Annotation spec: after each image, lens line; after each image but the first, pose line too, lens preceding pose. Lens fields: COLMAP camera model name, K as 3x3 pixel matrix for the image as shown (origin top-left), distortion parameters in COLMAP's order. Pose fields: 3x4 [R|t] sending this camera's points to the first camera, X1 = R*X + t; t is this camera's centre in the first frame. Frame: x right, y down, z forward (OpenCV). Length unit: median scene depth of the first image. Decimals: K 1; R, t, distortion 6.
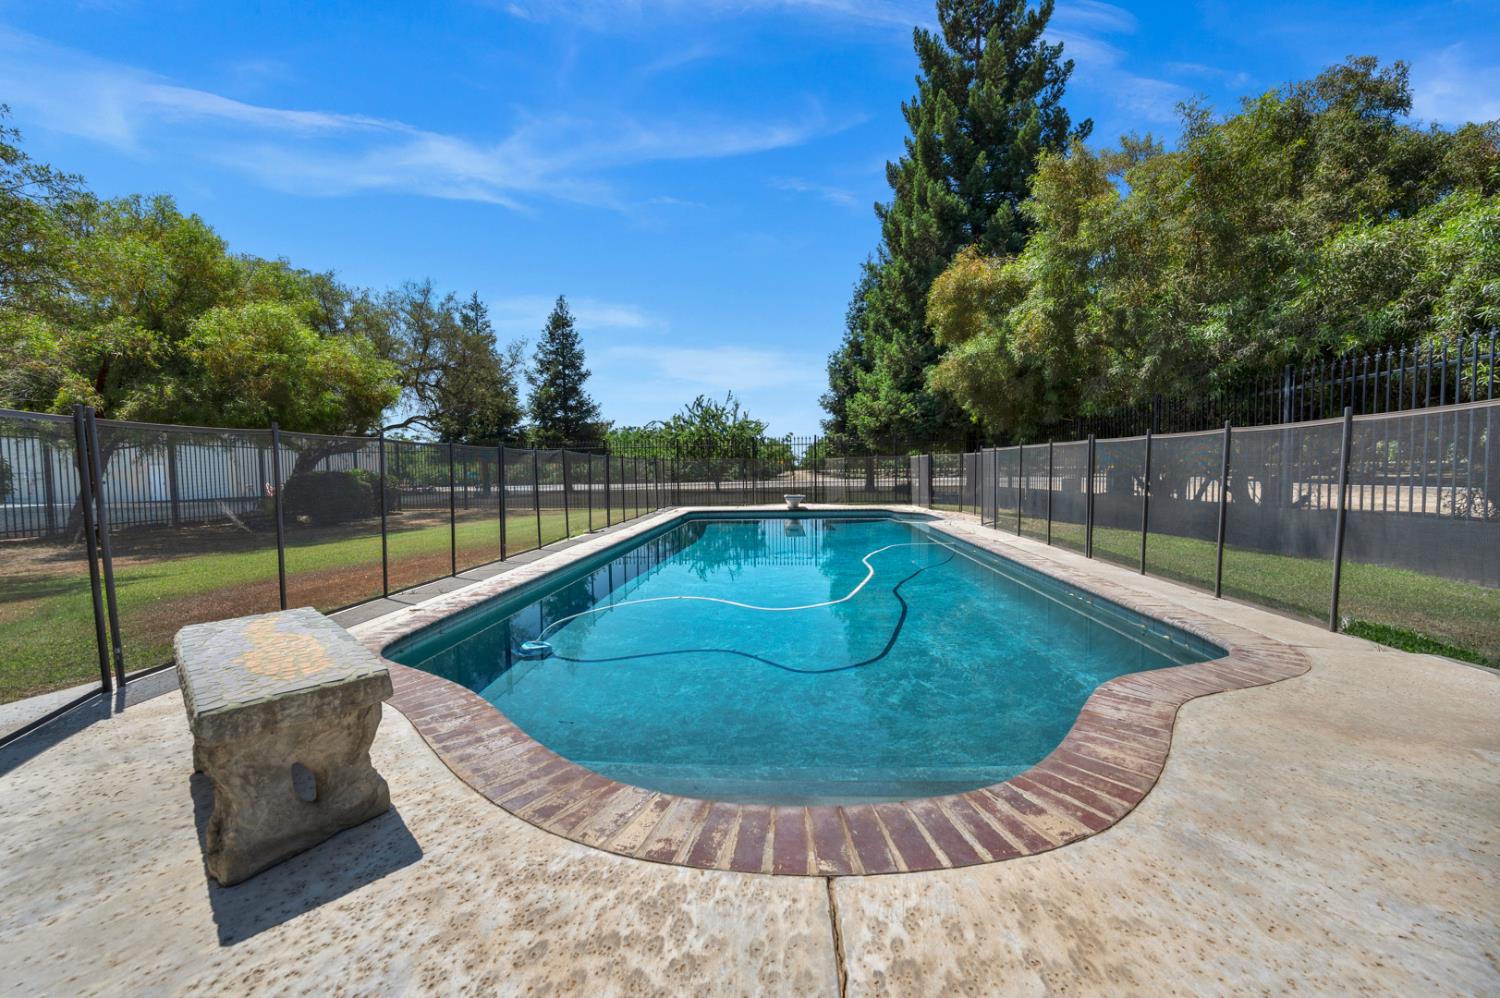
lens RADIAL K [[577.5, 0, 746.8], [0, 577.5, 499.4], [0, 0, 1]] dist [-0.002289, -0.000011]
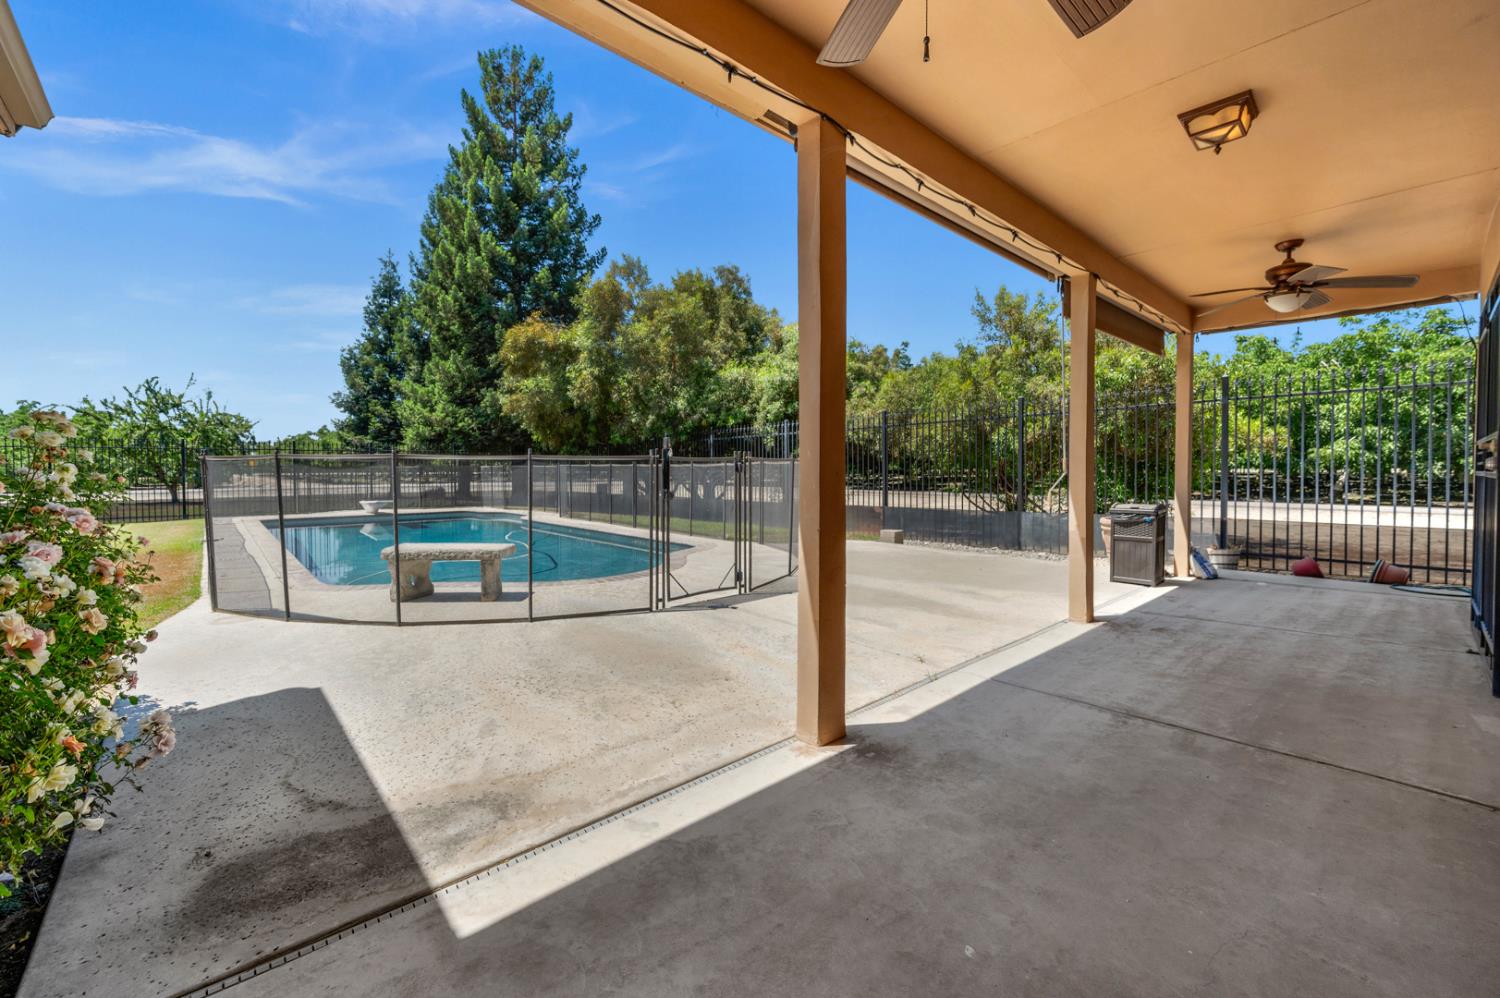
lens RADIAL K [[633.3, 0, 751.4], [0, 633.3, 492.9], [0, 0, 1]] dist [0.000169, 0.000154]
pose [[0.694412, -0.019125, 0.719323, -0.303131], [0.031625, 0.999492, -0.003956, 0.003527], [-0.718882, 0.025496, 0.694664, -0.343007]]
